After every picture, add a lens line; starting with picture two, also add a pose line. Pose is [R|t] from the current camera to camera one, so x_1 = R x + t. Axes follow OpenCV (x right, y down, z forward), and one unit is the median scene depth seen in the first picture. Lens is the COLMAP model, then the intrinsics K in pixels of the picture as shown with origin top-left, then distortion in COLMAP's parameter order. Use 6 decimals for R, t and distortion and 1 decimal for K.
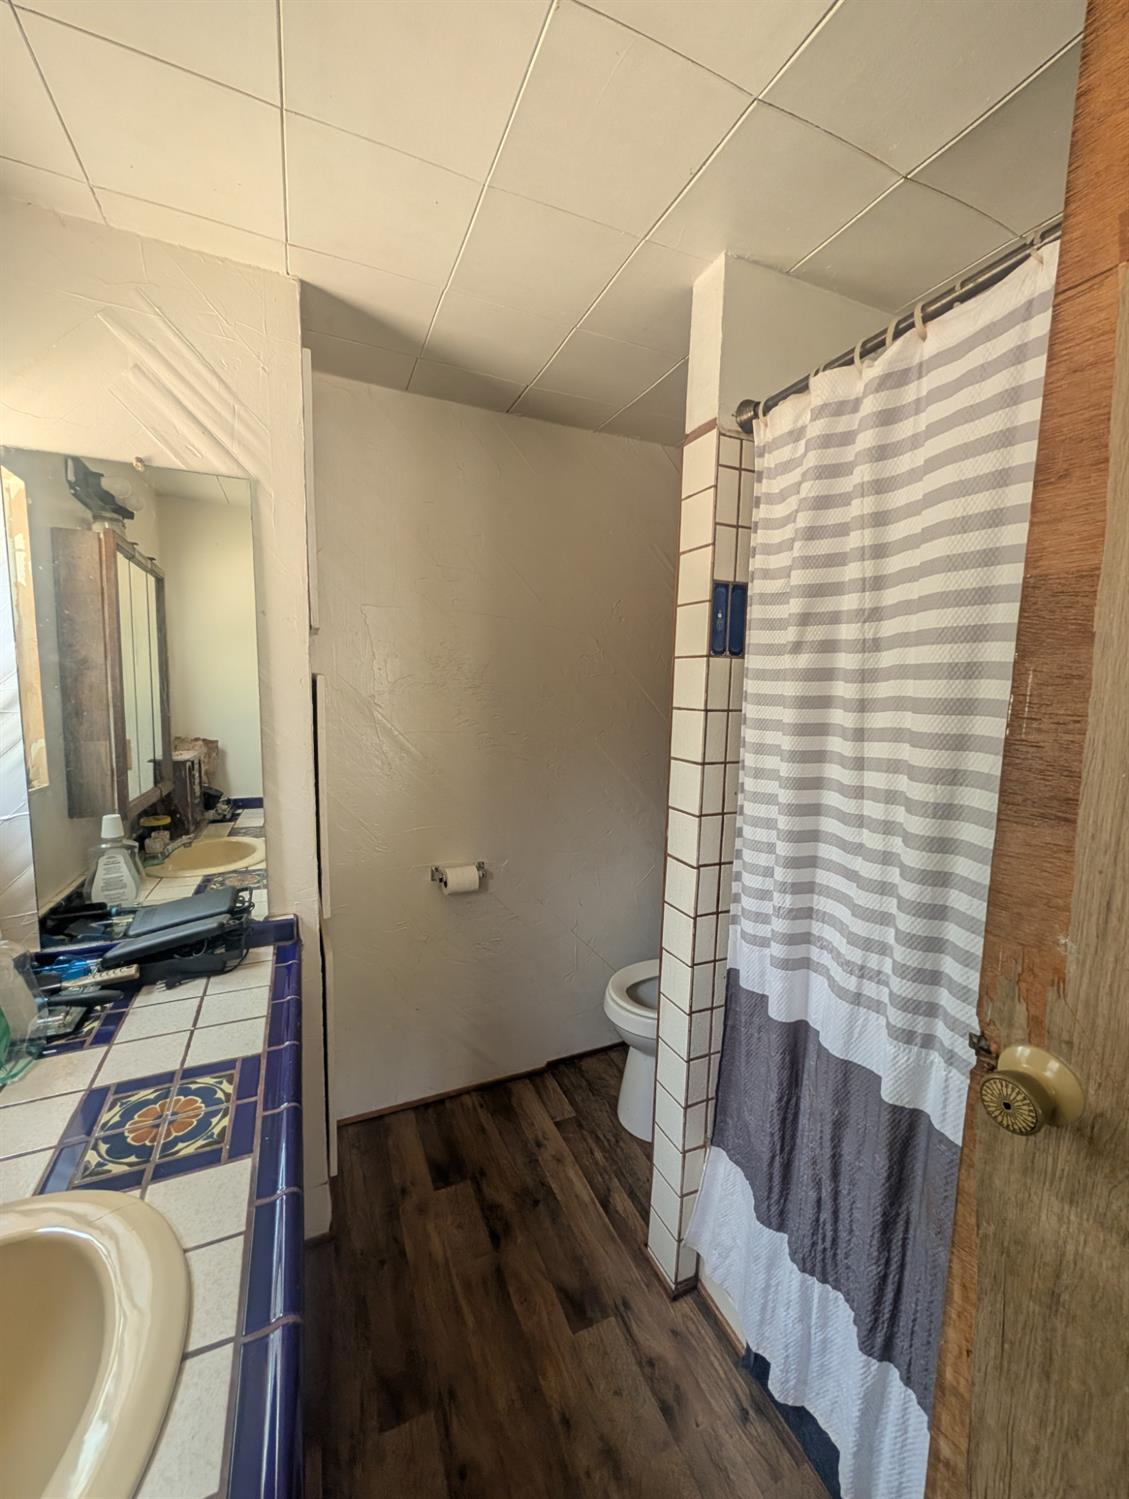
lens RADIAL K [[585.6, 0, 564.5], [0, 585.6, 749.5], [0, 0, 1]] dist [0.000632, 0.000065]
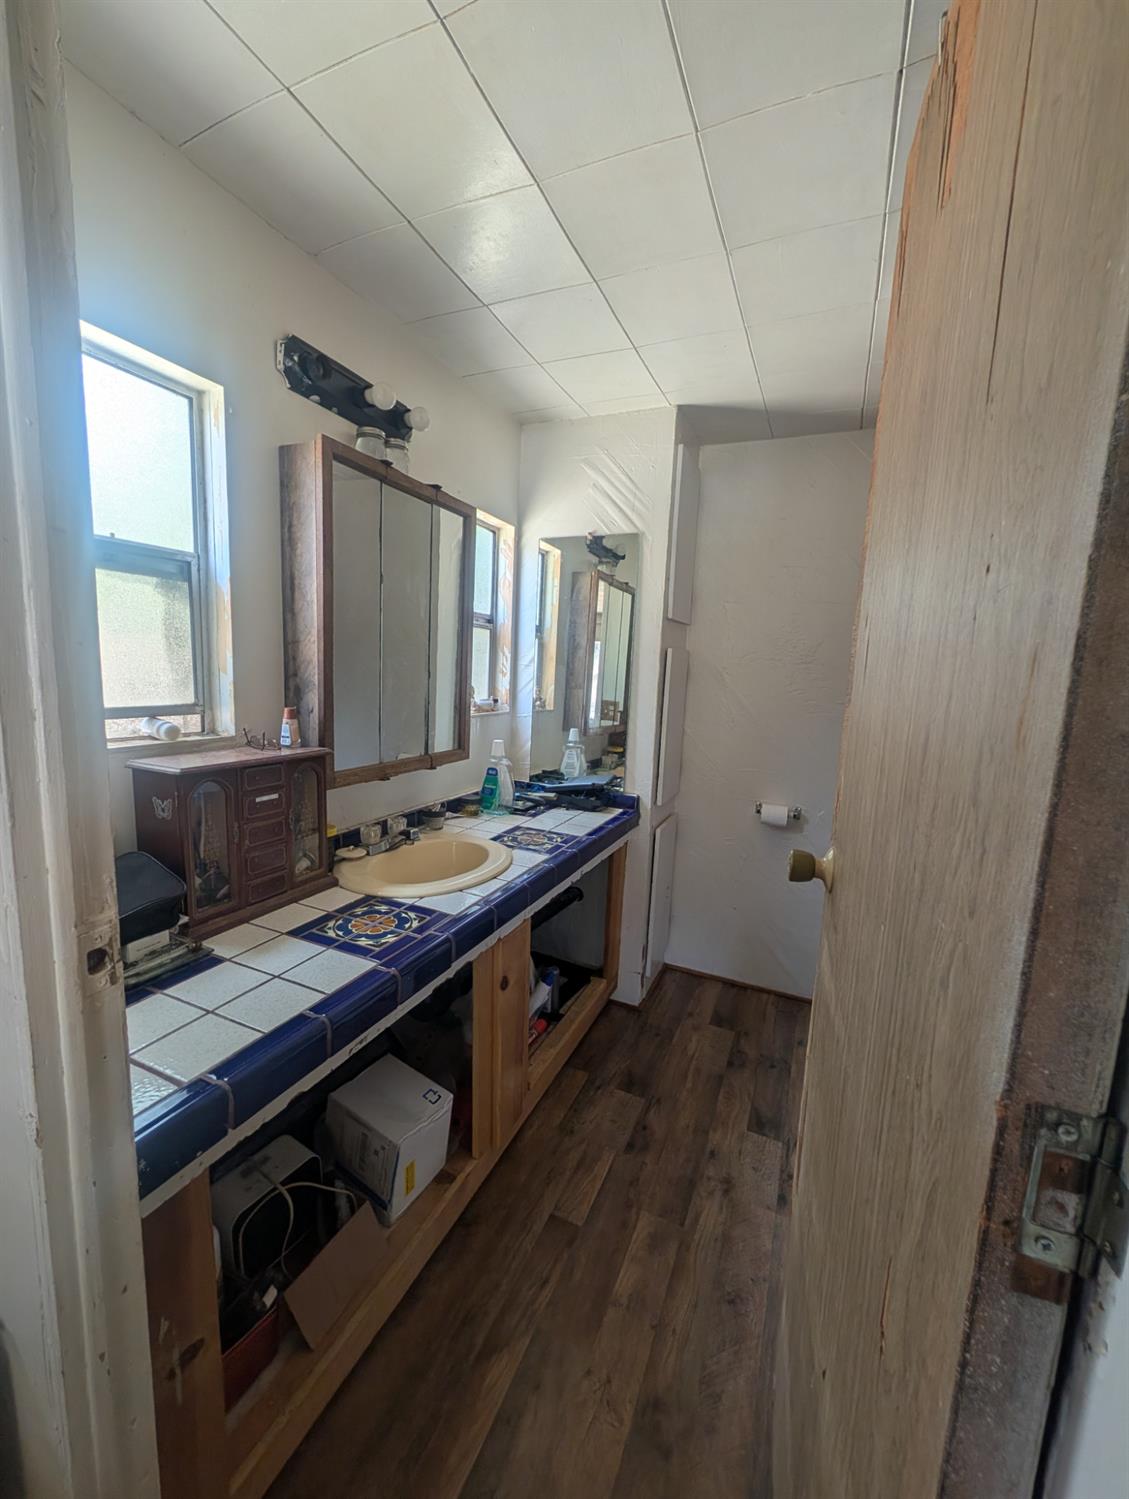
lens RADIAL K [[585.6, 0, 564.5], [0, 585.6, 749.5], [0, 0, 1]] dist [0.000632, 0.000065]
pose [[0.659227, 0.110229, -0.743821, 0.678054], [-0.114800, 0.992355, 0.045317, 0.117942], [0.743129, 0.055516, 0.666841, -0.276421]]
